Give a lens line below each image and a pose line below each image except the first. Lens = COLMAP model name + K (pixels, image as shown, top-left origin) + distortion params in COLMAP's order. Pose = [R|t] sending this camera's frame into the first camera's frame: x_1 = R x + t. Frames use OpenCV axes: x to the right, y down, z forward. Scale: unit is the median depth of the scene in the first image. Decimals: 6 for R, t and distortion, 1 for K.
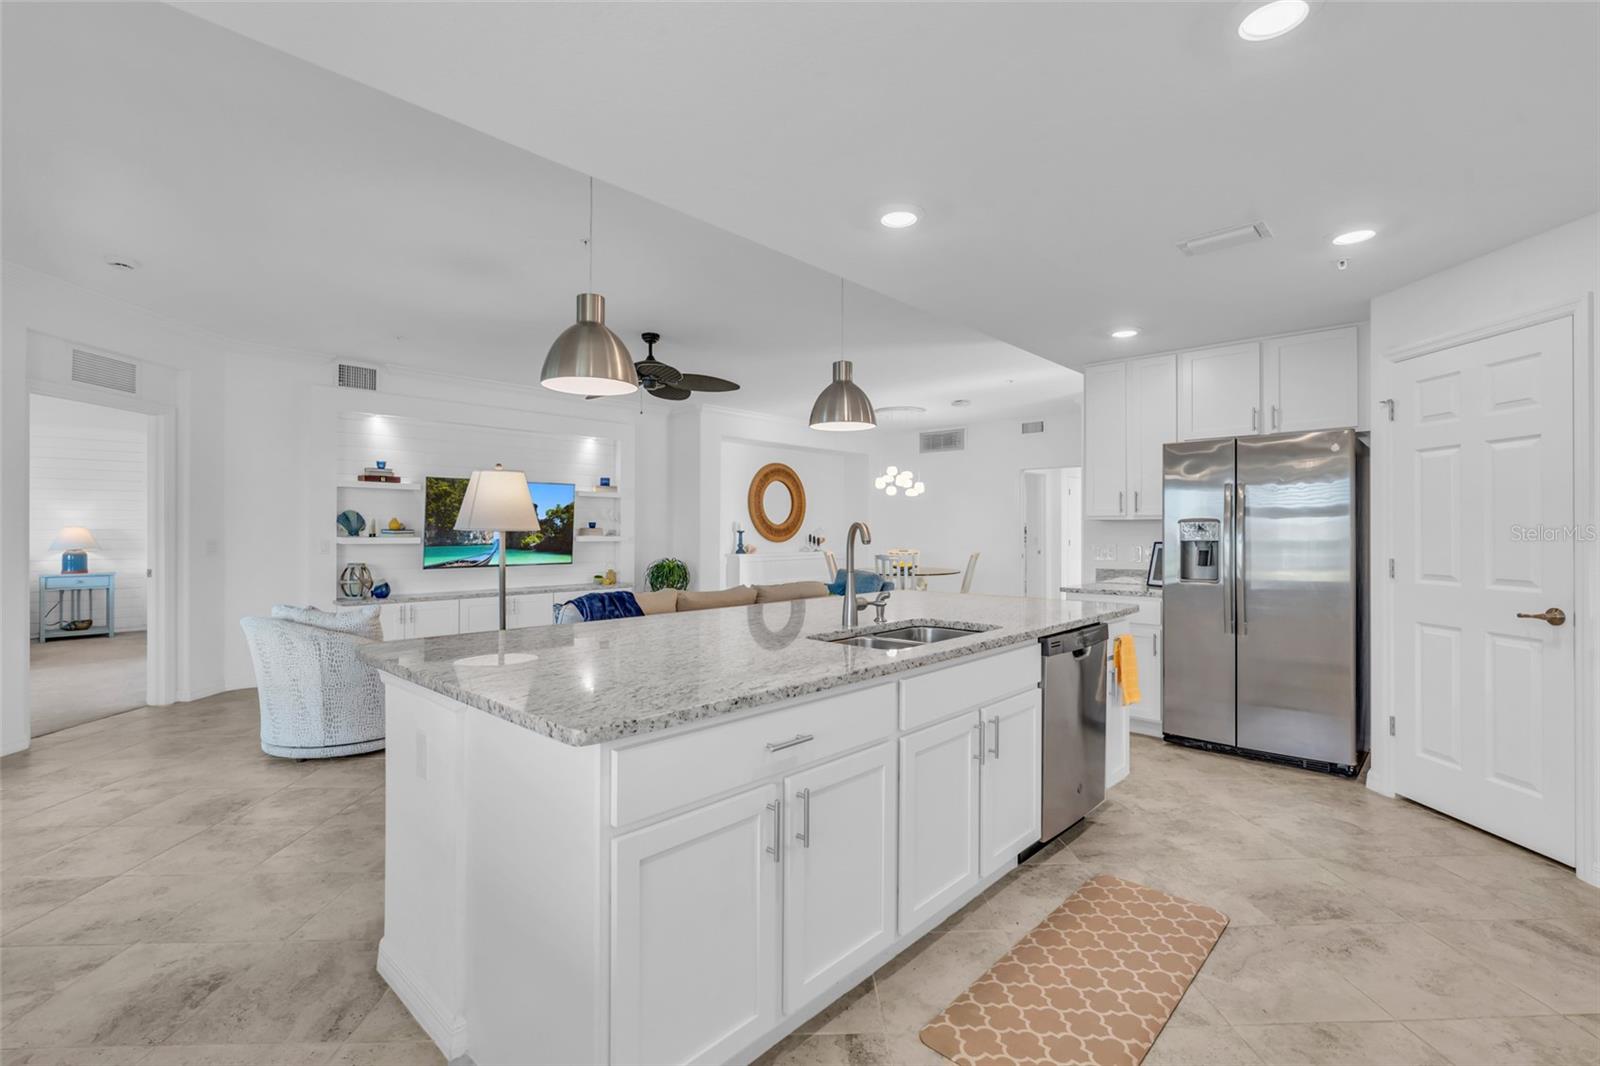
lens RADIAL K [[715.8, 0, 800.0], [0, 715.8, 533.0], [0, 0, 1]] dist [0.001119, 0.000584]
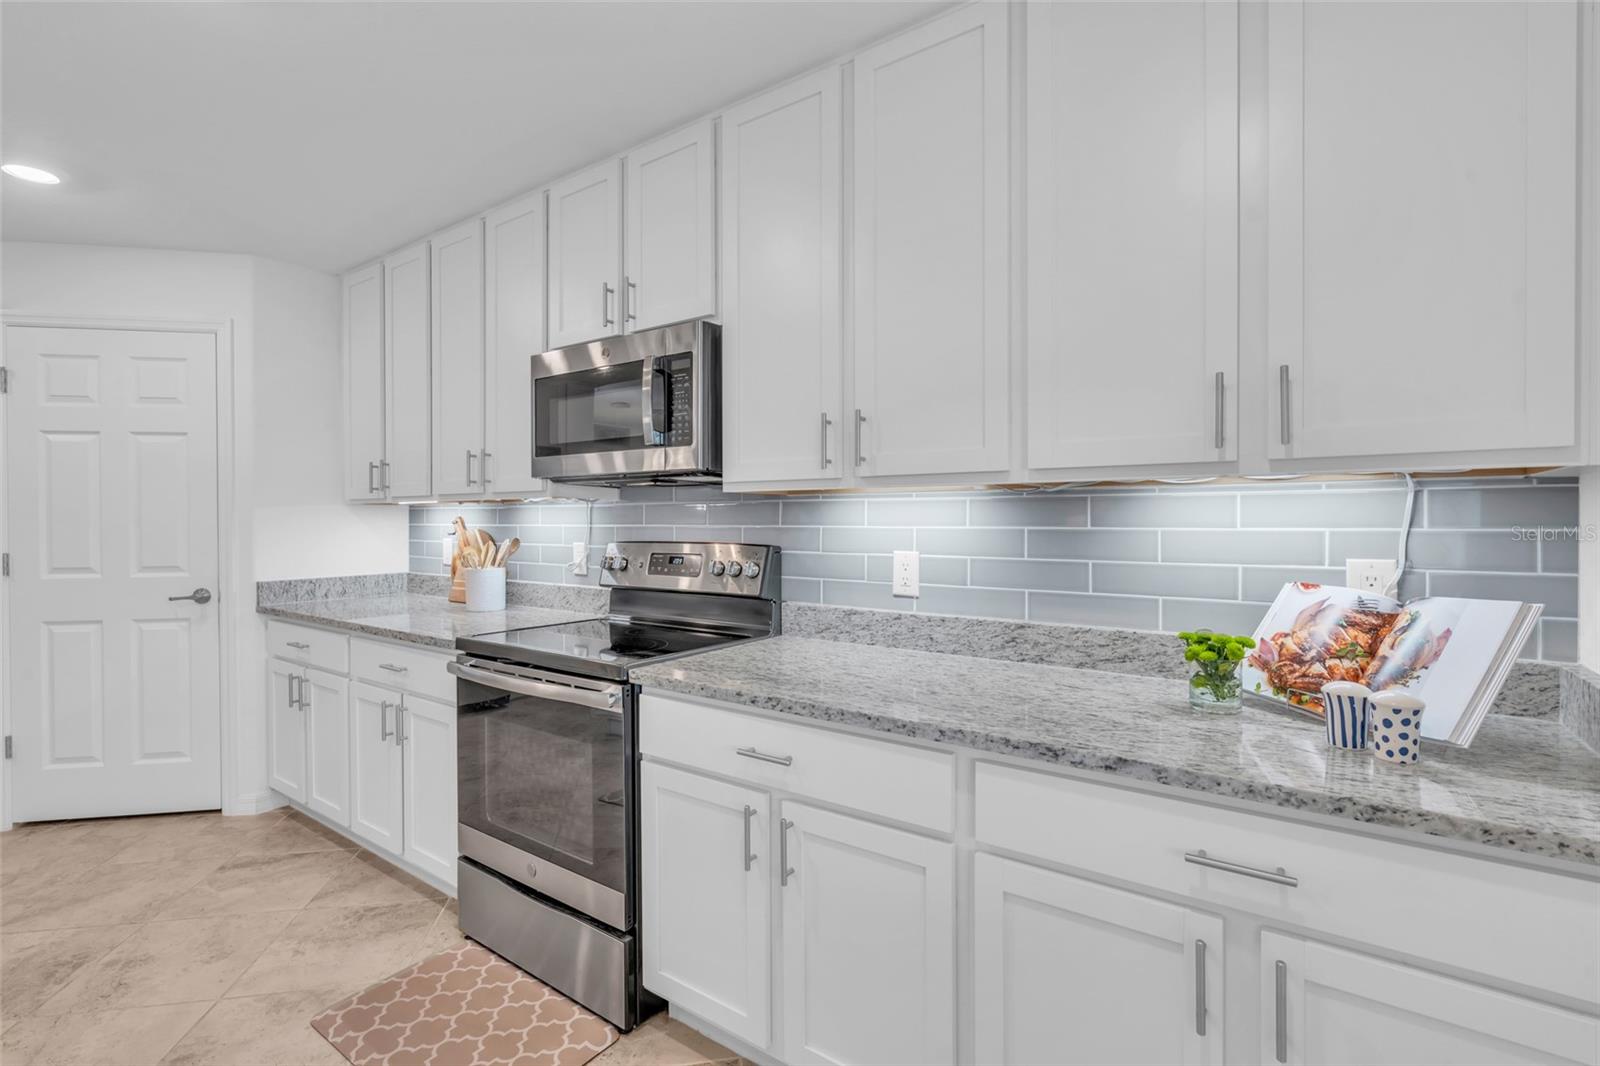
lens RADIAL K [[715.5, 0, 806.0], [0, 715.5, 528.5], [0, 0, 1]] dist [-0.000217, 0.000078]
pose [[-0.138275, -0.012297, 0.990318, -0.133581], [0.002696, 0.999915, 0.012793, -0.001395], [-0.990390, 0.004438, -0.138230, 0.144422]]
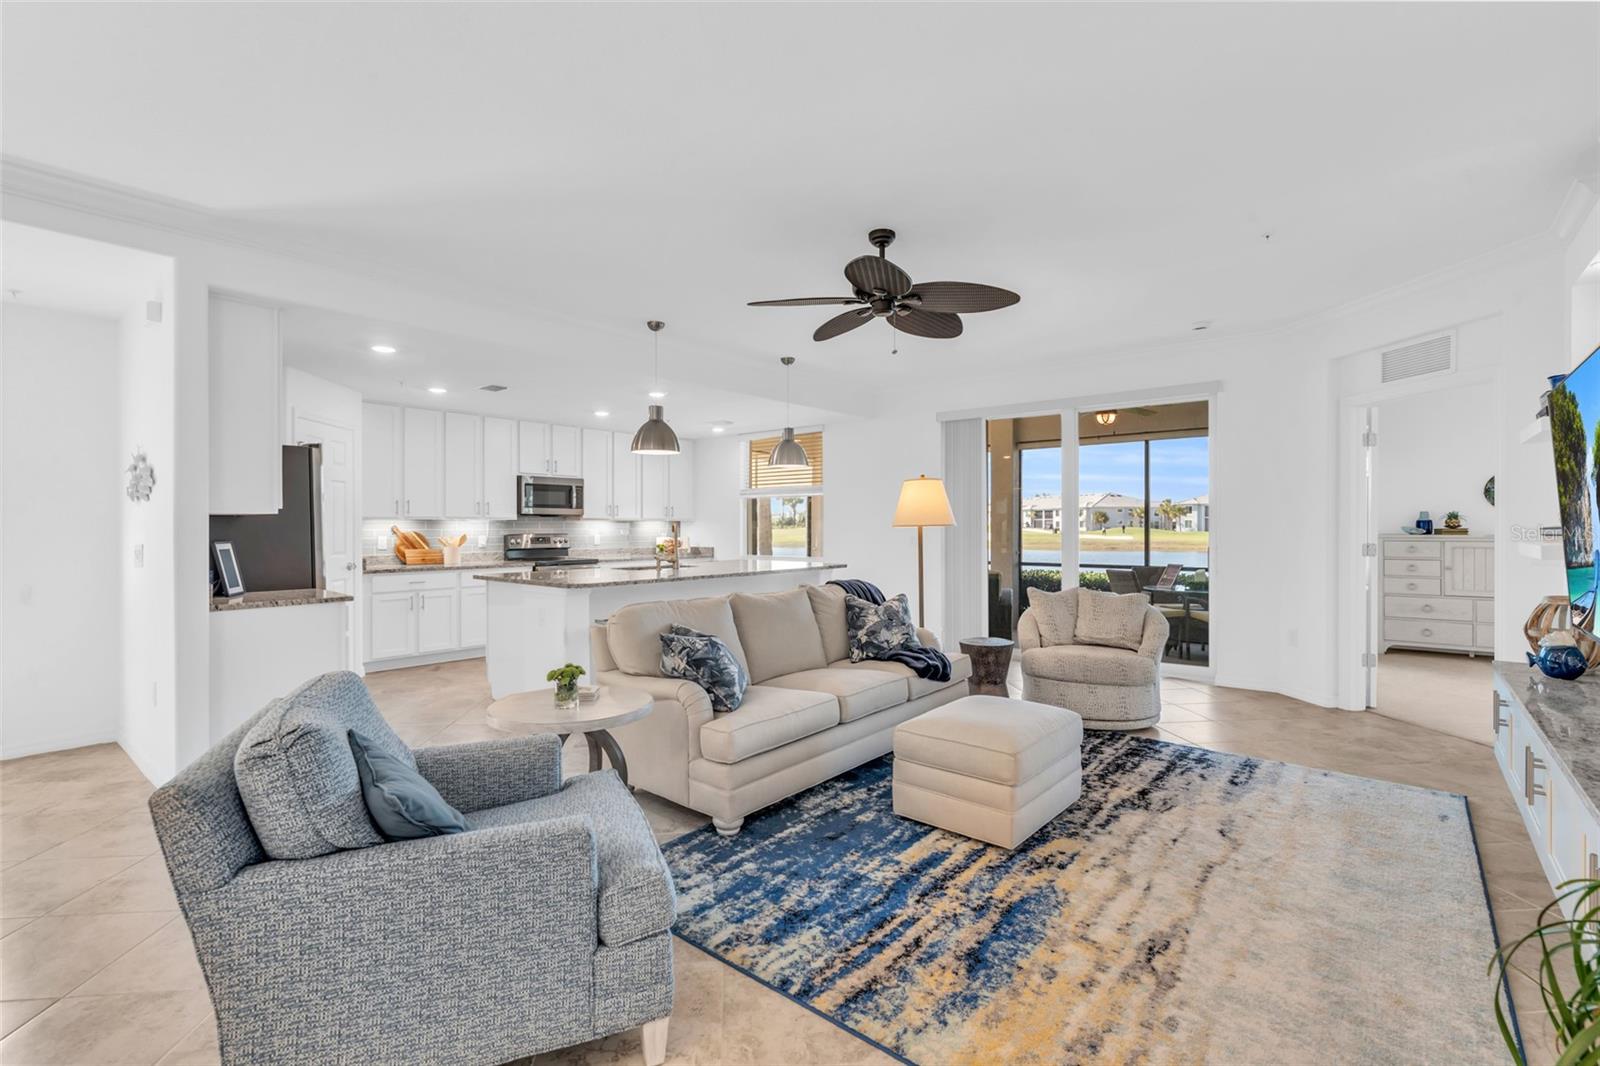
lens RADIAL K [[715.5, 0, 806.0], [0, 715.5, 528.5], [0, 0, 1]] dist [-0.000217, 0.000078]
pose [[-0.997275, -0.000826, -0.073768, -0.116116], [-0.000958, 0.999998, 0.001747, -0.002237], [0.073767, 0.001813, -0.997274, 2.233882]]
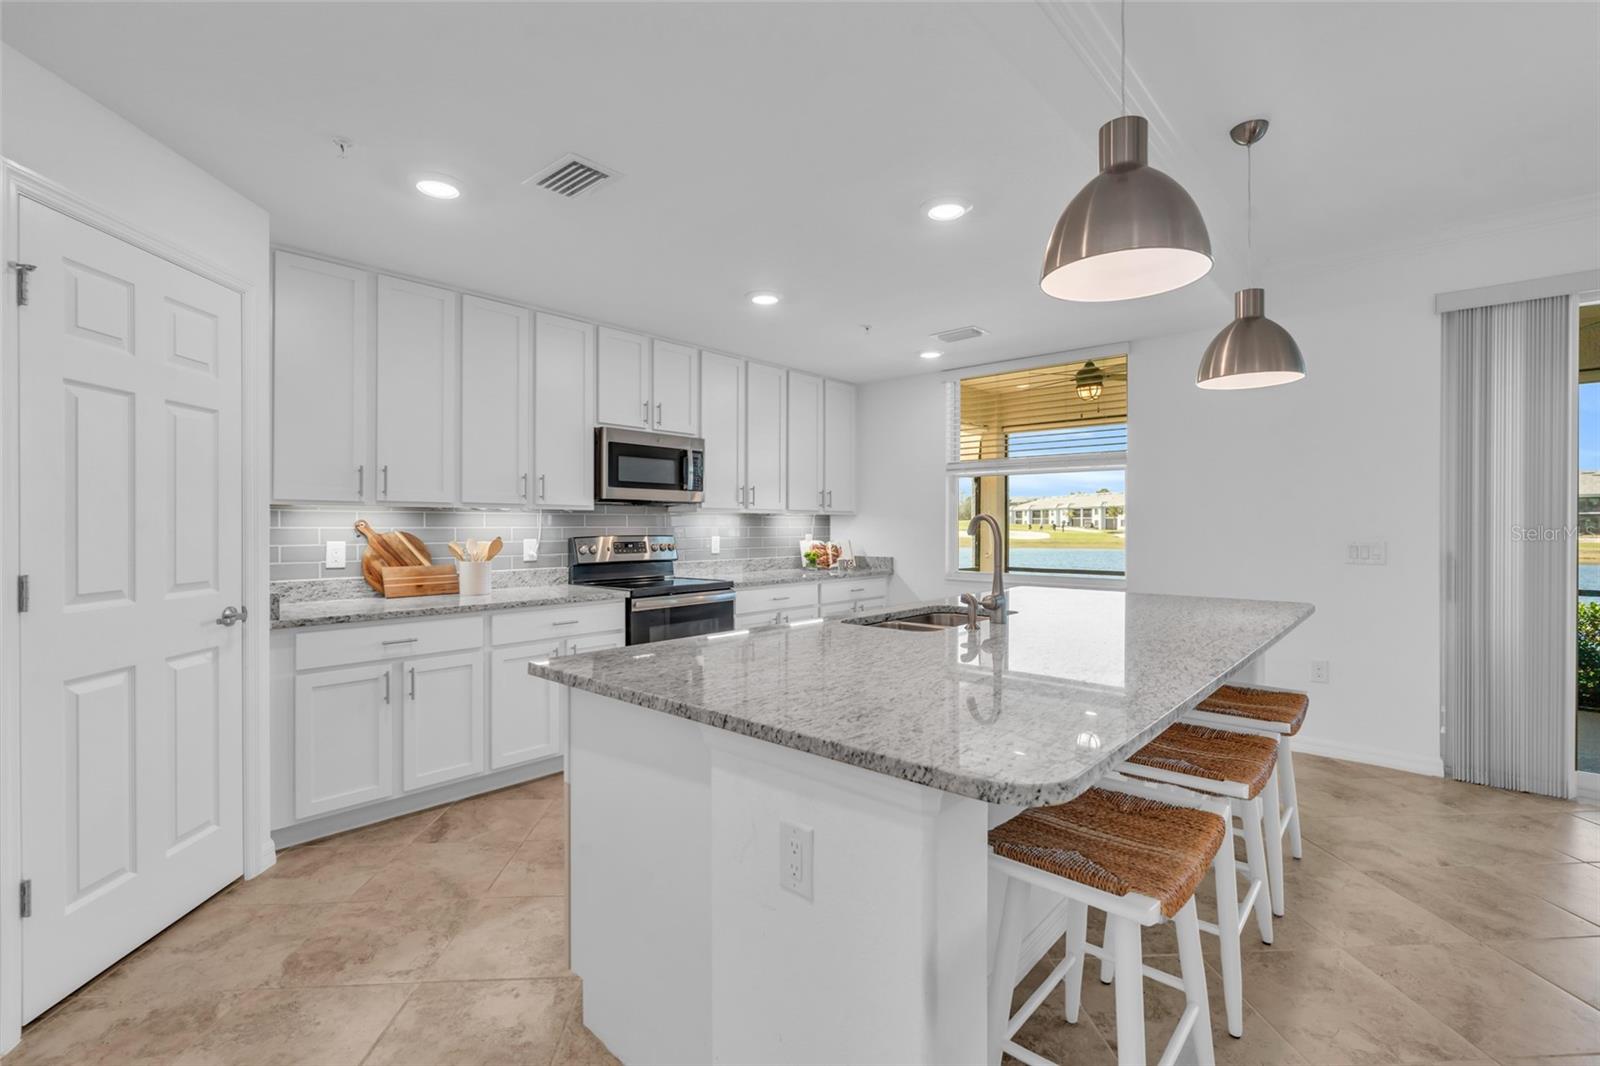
lens RADIAL K [[715.5, 0, 806.0], [0, 715.5, 528.5], [0, 0, 1]] dist [-0.000217, 0.000078]
pose [[-0.999311, -0.001303, -0.037101, 0.244108], [-0.001438, 0.999992, 0.003606, 0.001194], [0.037096, 0.003657, -0.999305, 1.317553]]
